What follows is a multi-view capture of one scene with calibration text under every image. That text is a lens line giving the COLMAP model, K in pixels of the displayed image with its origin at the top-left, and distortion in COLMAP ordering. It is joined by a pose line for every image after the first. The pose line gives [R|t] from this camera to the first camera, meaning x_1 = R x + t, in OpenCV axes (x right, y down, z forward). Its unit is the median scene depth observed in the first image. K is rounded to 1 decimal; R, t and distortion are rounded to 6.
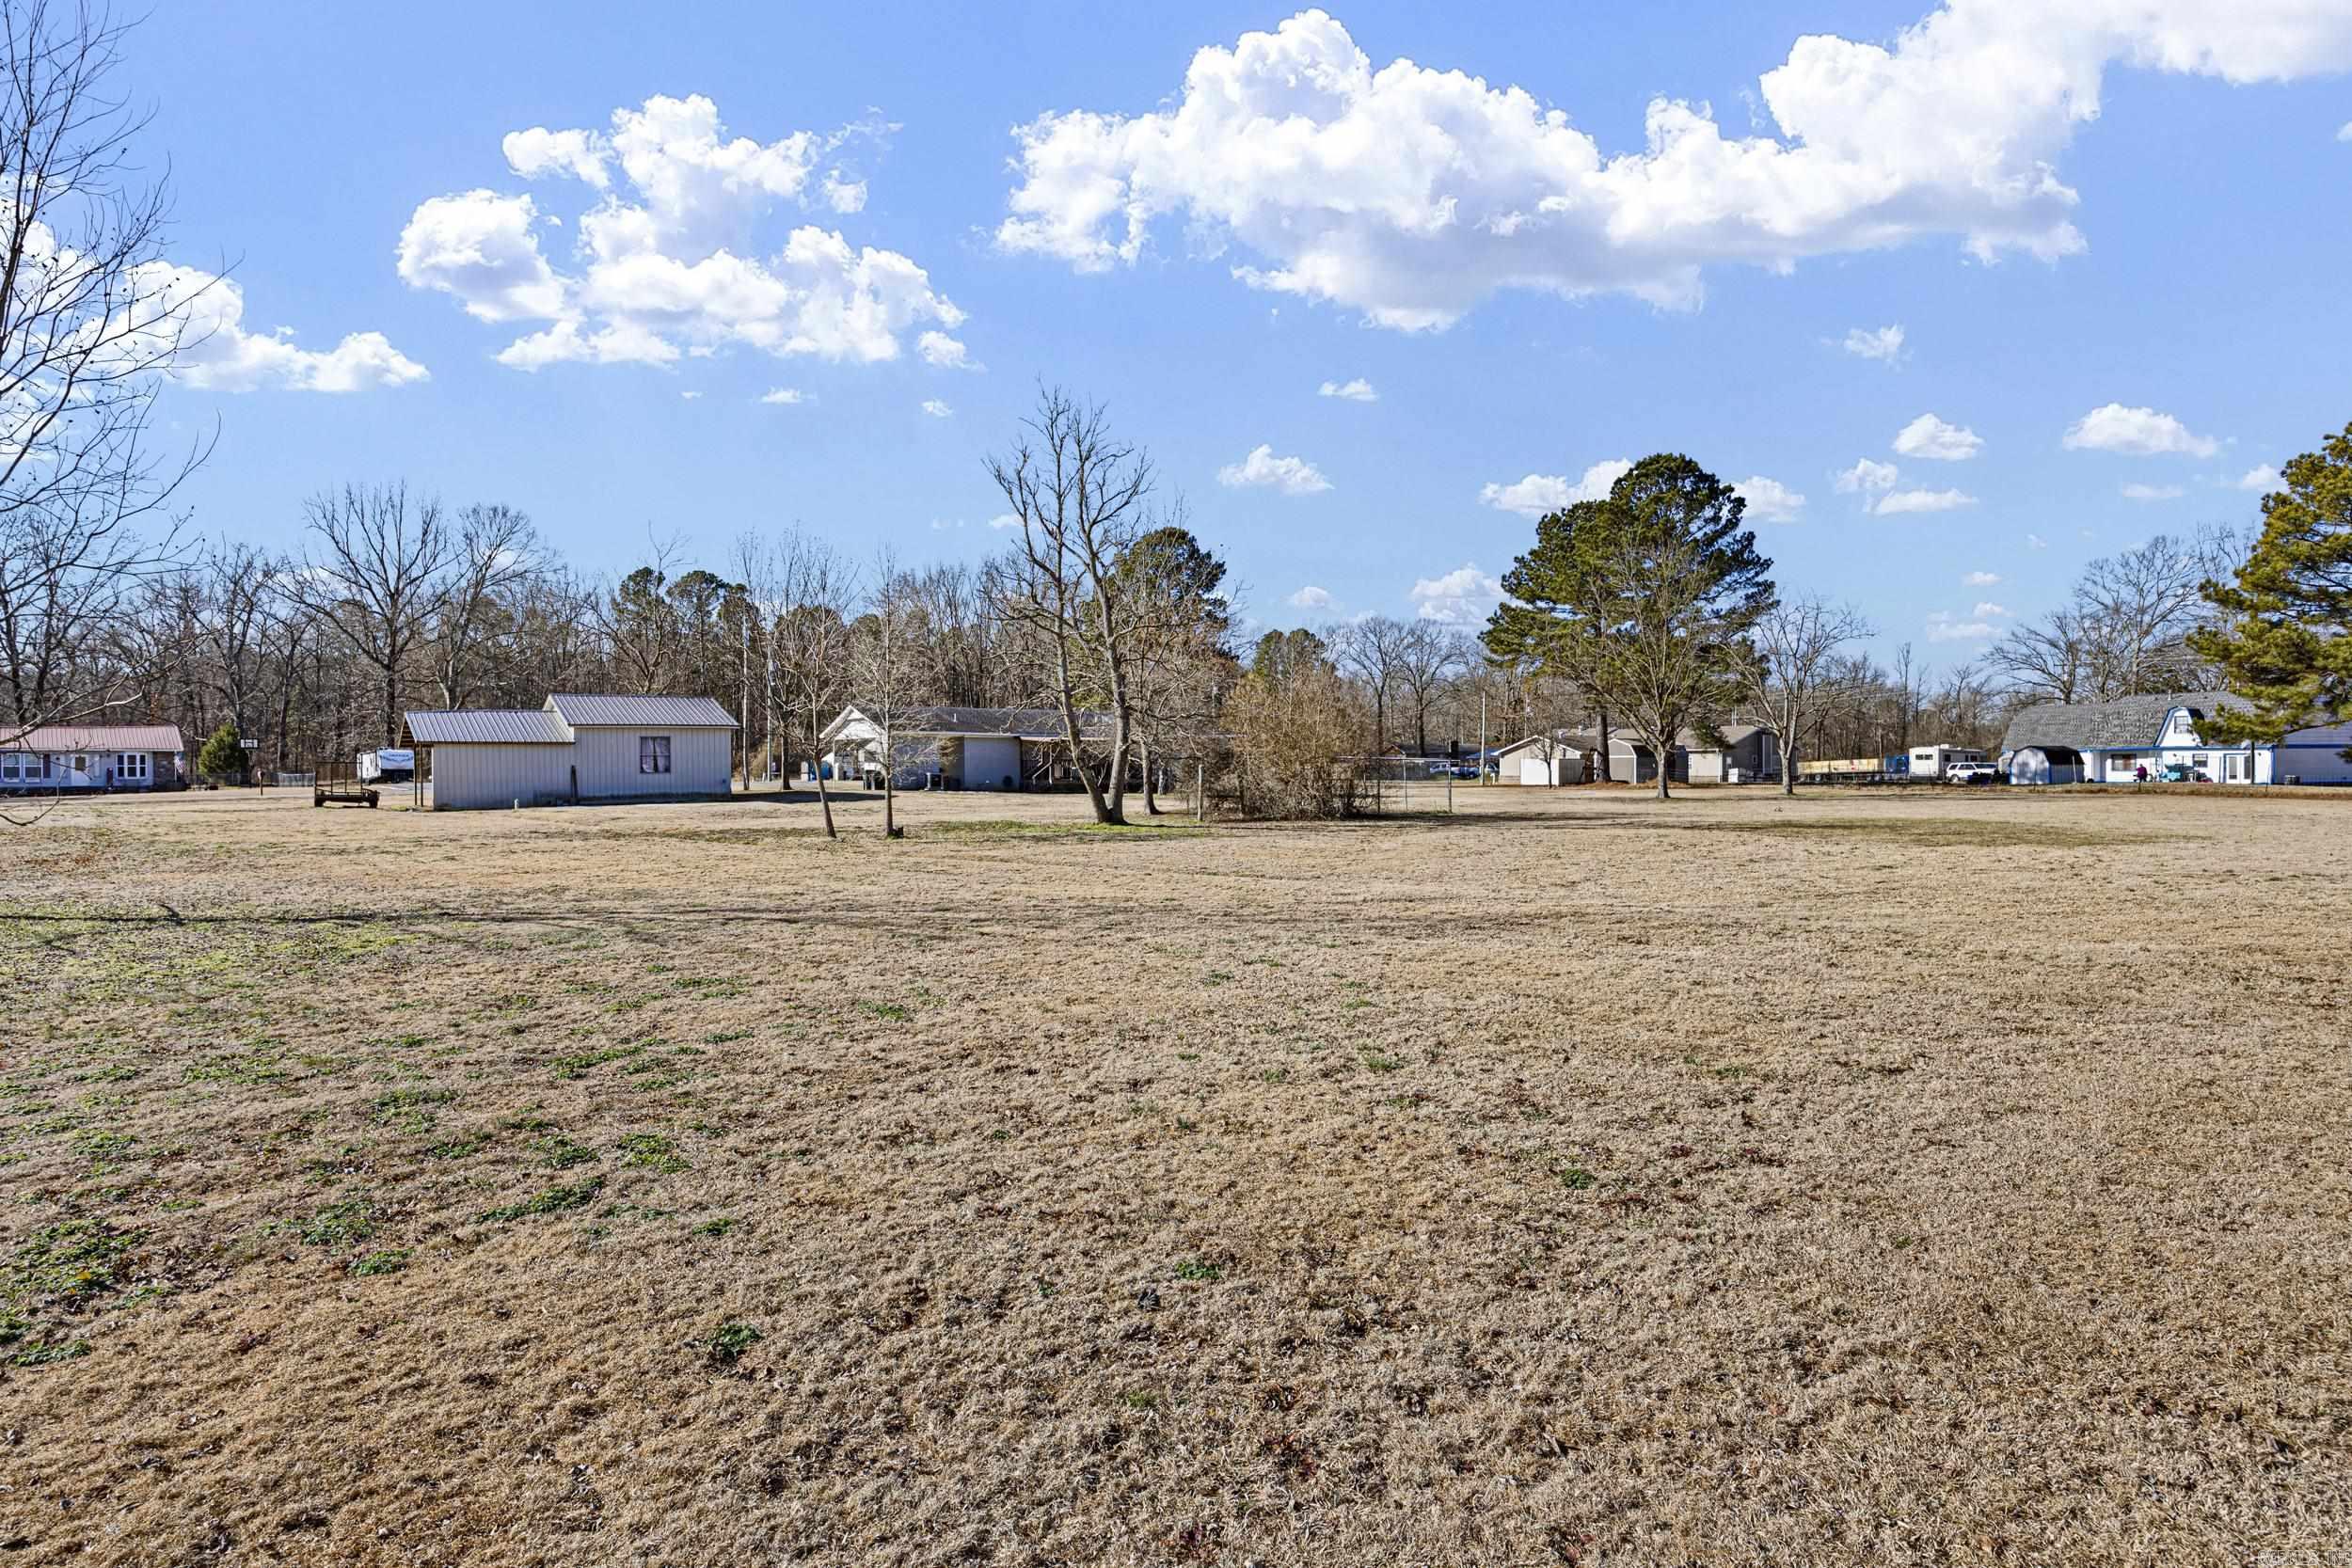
lens RADIAL K [[1326.3, 0, 1170.5], [0, 1326.3, 768.6], [0, 0, 1]] dist [-0.000153, -0.005673]
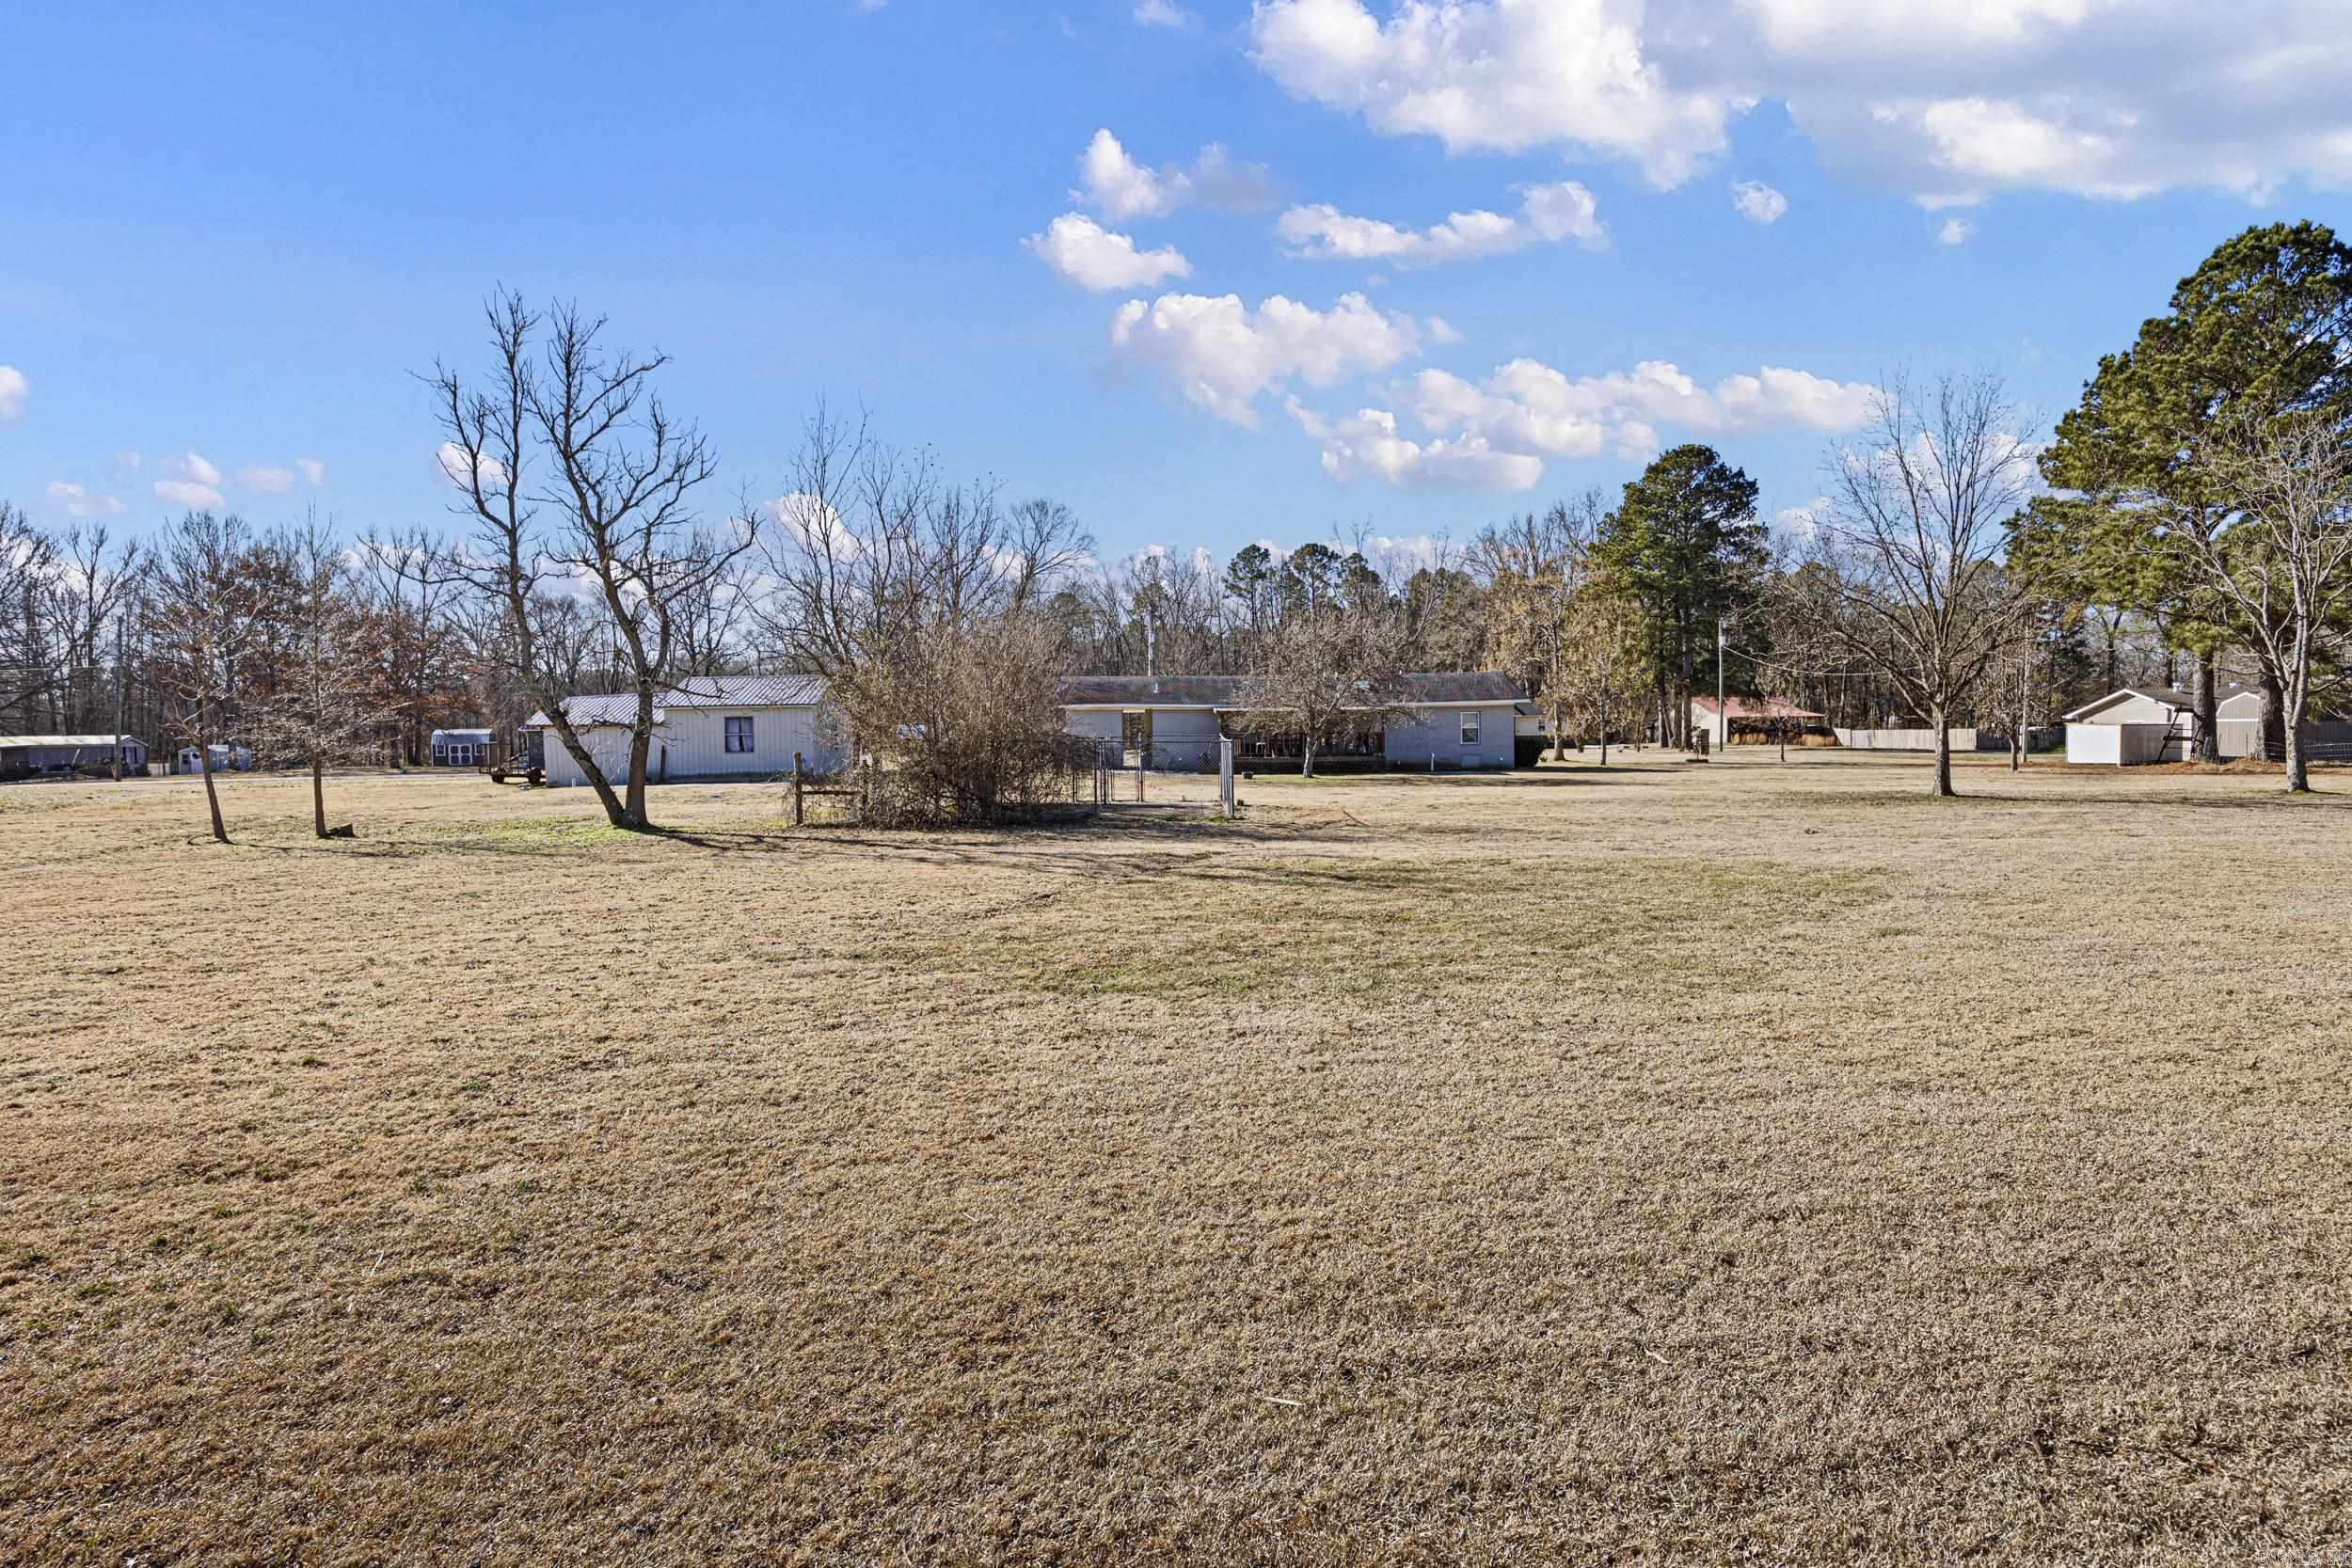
lens RADIAL K [[1326.3, 0, 1180.2], [0, 1326.3, 744.4], [0, 0, 1]] dist [-0.000153, -0.005673]
pose [[0.832391, -0.000050, -0.554188, 0.210929], [0.004555, 0.999967, 0.006750, -0.003568], [0.554170, -0.008143, 0.832364, 0.154747]]
